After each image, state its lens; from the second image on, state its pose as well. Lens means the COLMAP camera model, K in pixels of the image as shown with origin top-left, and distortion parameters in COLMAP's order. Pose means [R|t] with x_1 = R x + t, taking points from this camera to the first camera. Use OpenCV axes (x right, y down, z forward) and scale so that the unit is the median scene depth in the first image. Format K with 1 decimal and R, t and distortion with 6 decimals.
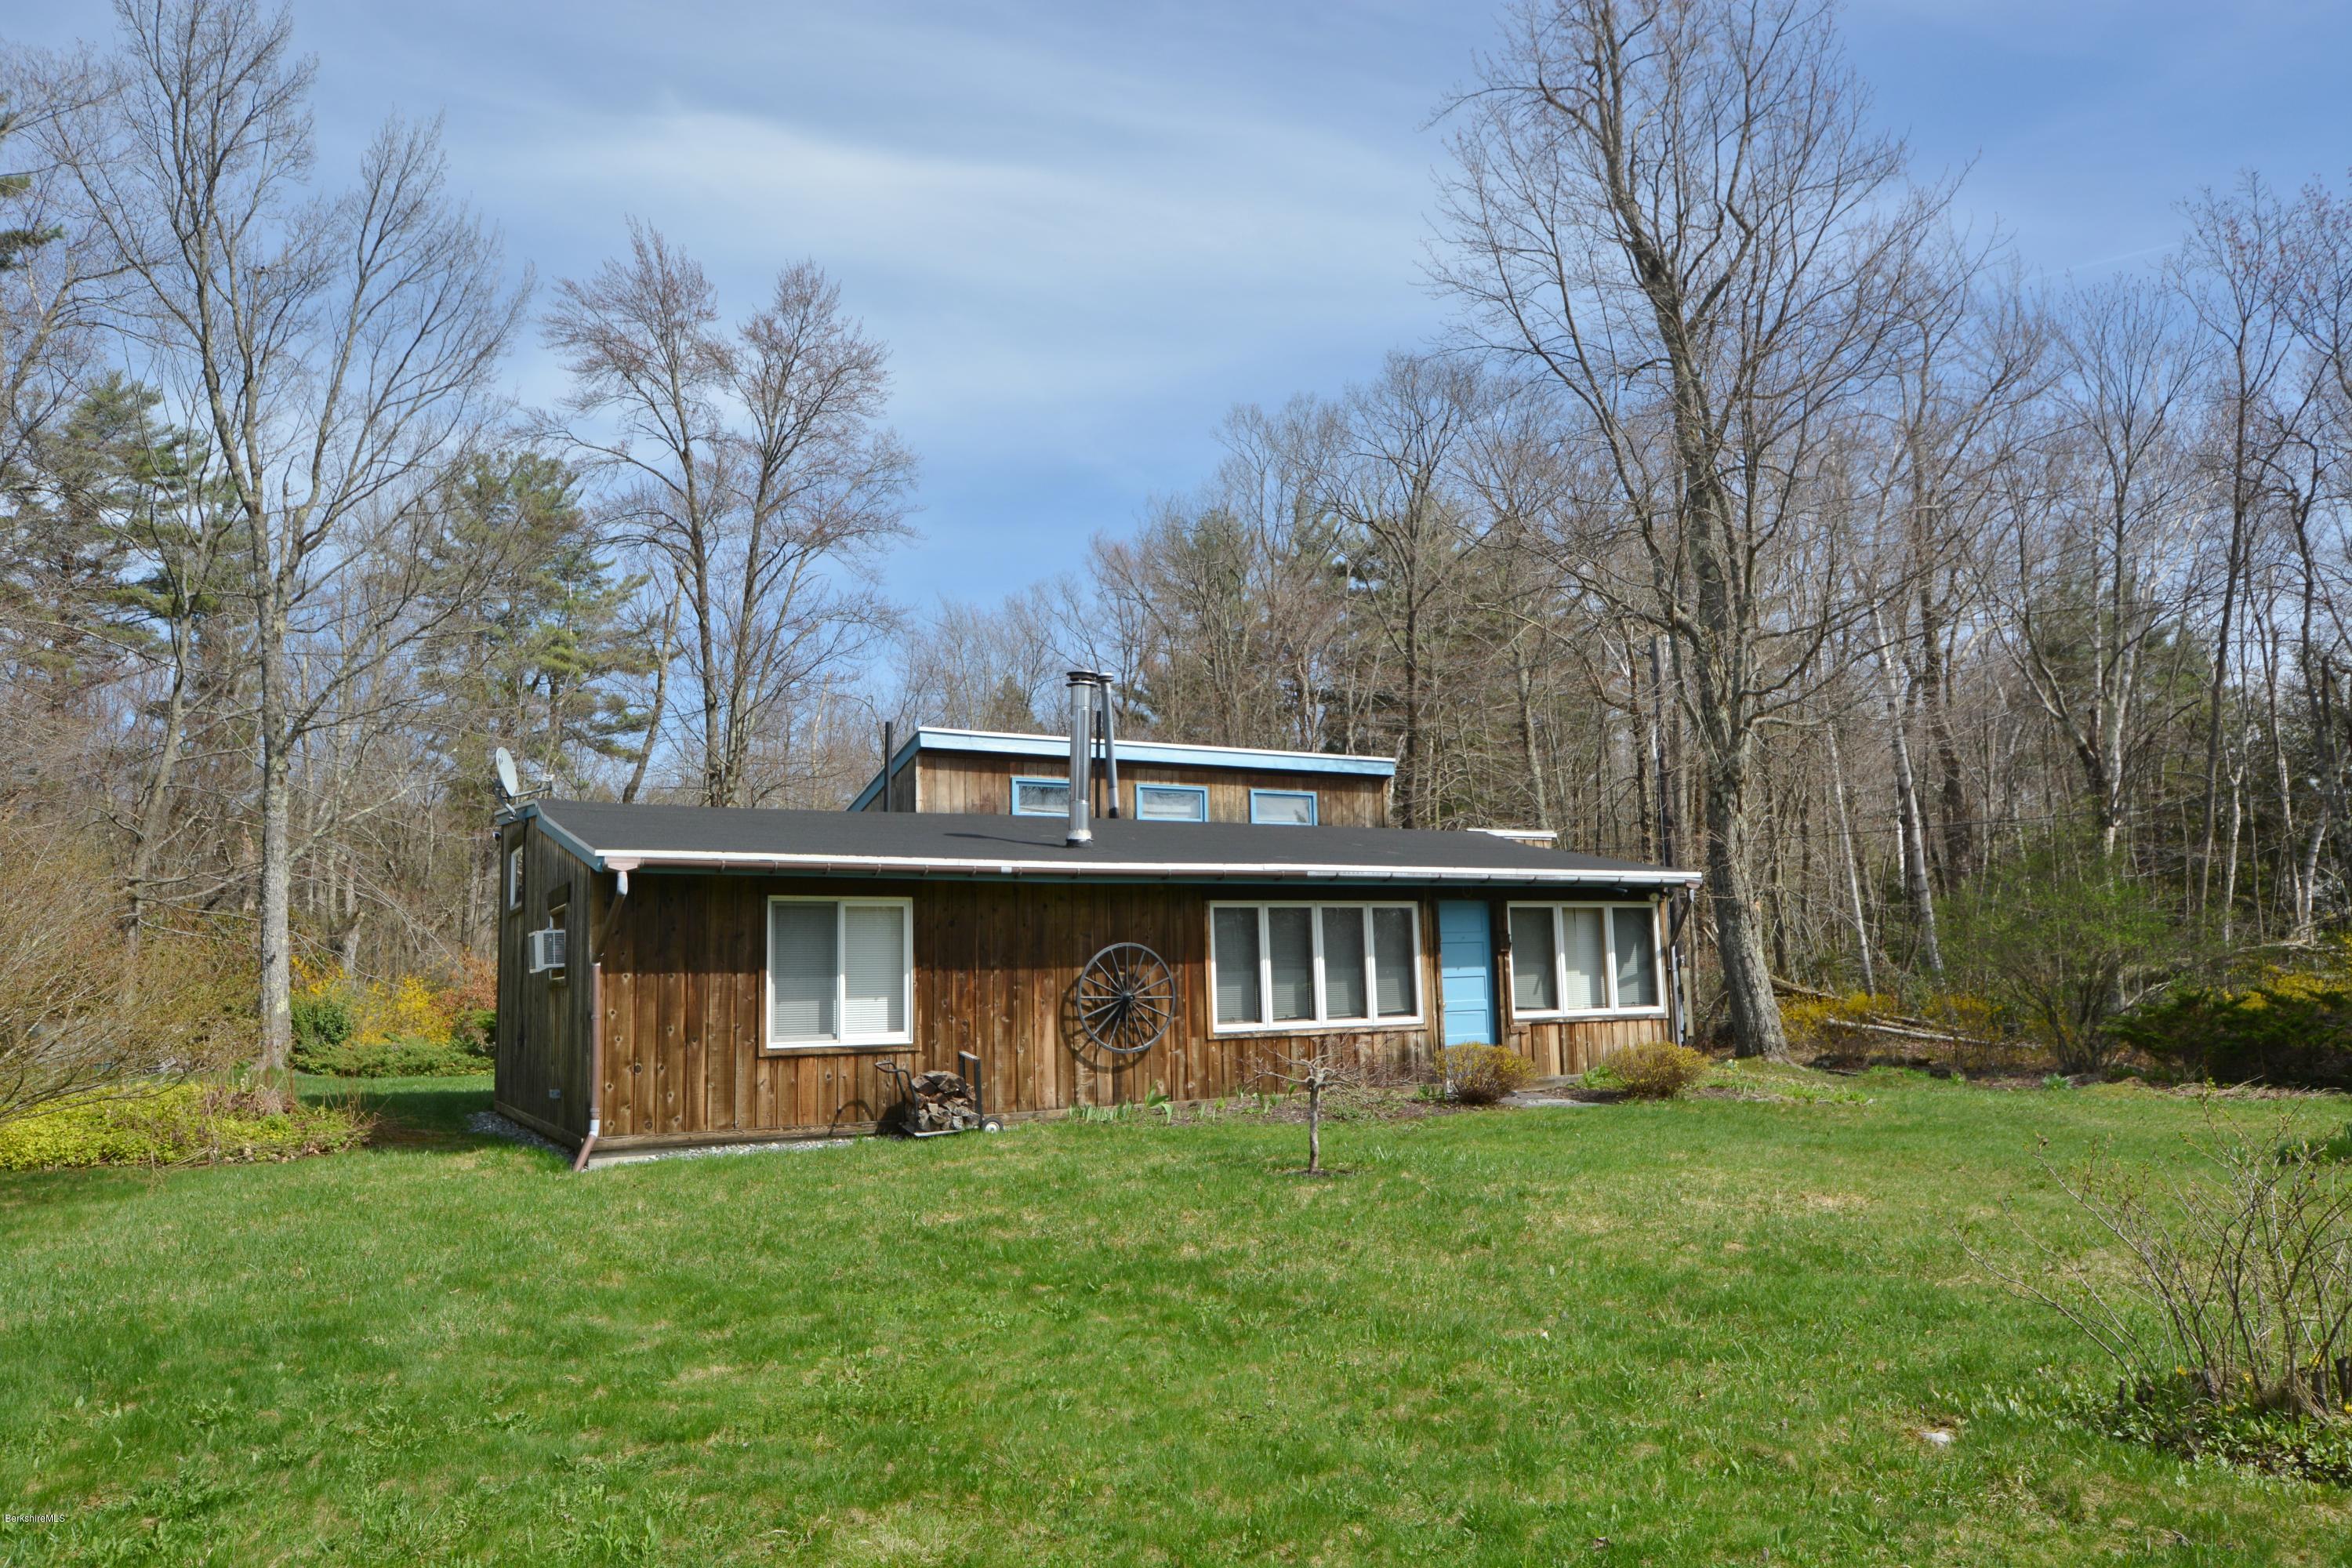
lens RADIAL K [[1585.9, 0, 1176.0], [0, 1585.9, 784.0], [0, 0, 1]] dist [0.021517, 0.001223]
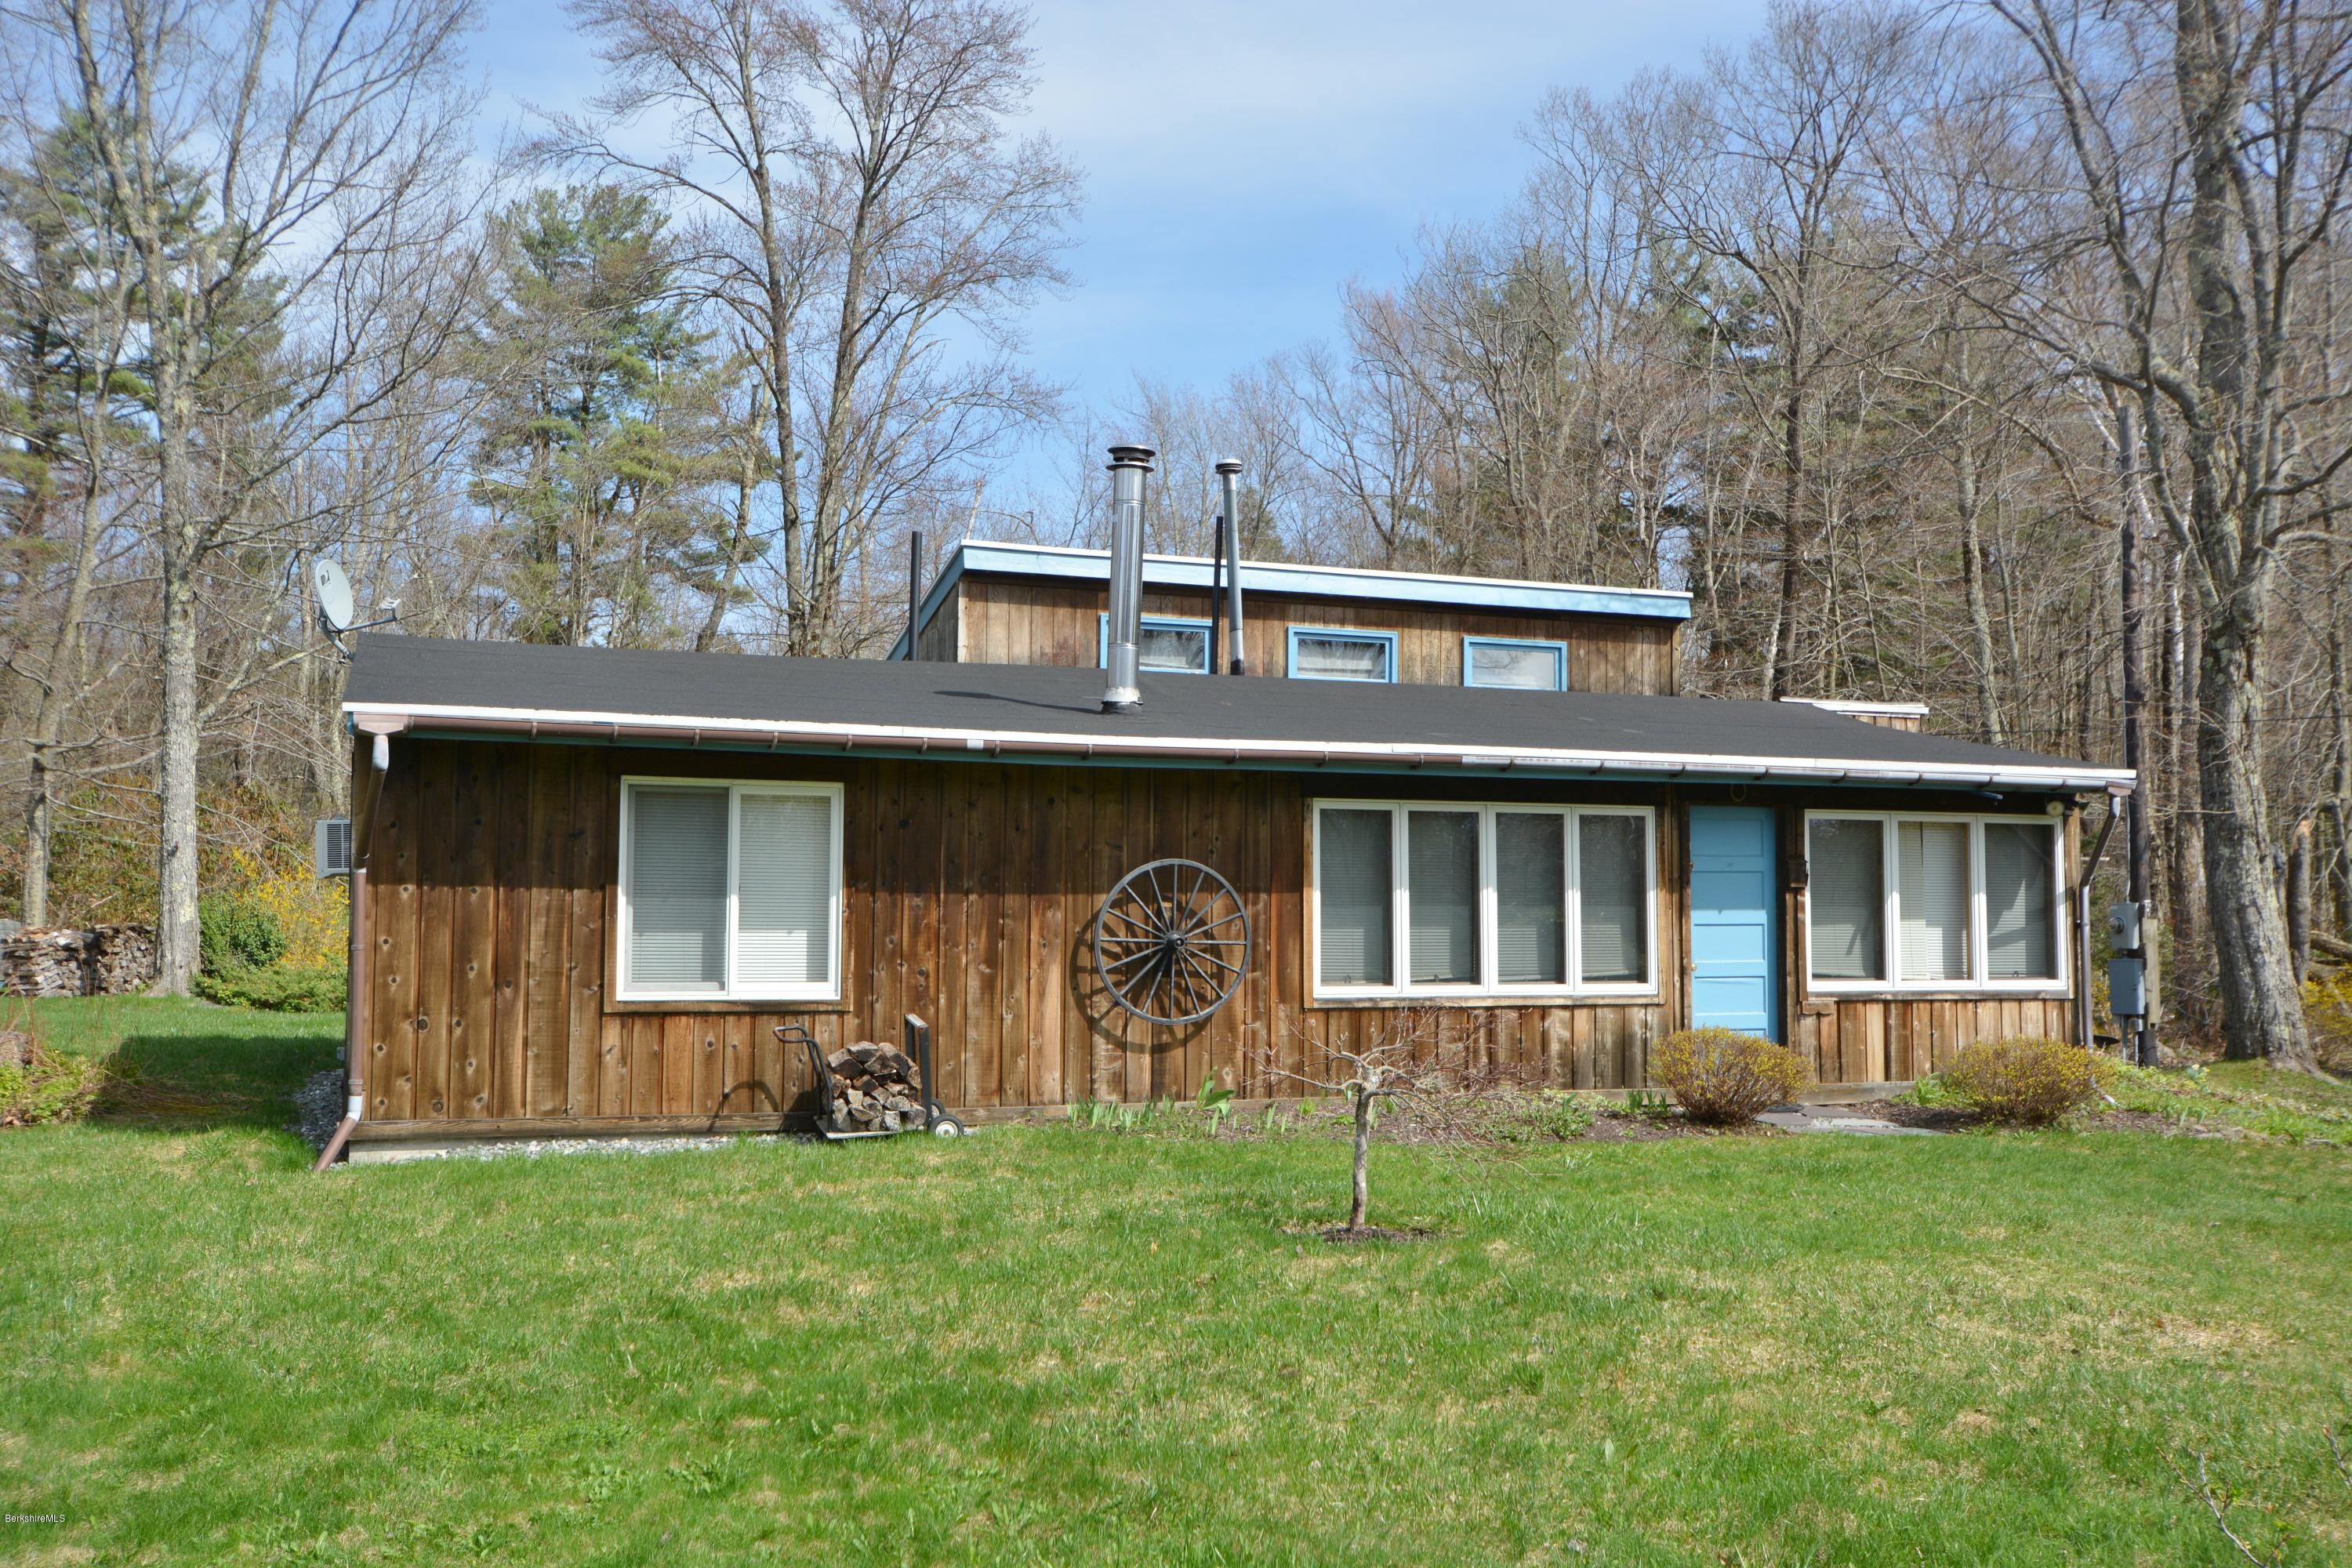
lens RADIAL K [[2151.8, 0, 1176.0], [0, 2151.8, 784.0], [0, 0, 1]] dist [0.038610, -0.011391]
pose [[0.988358, 0.019922, -0.150838, 0.084668], [-0.009939, 0.997727, 0.066647, 0.007734], [0.151822, -0.064372, 0.986309, 0.098483]]
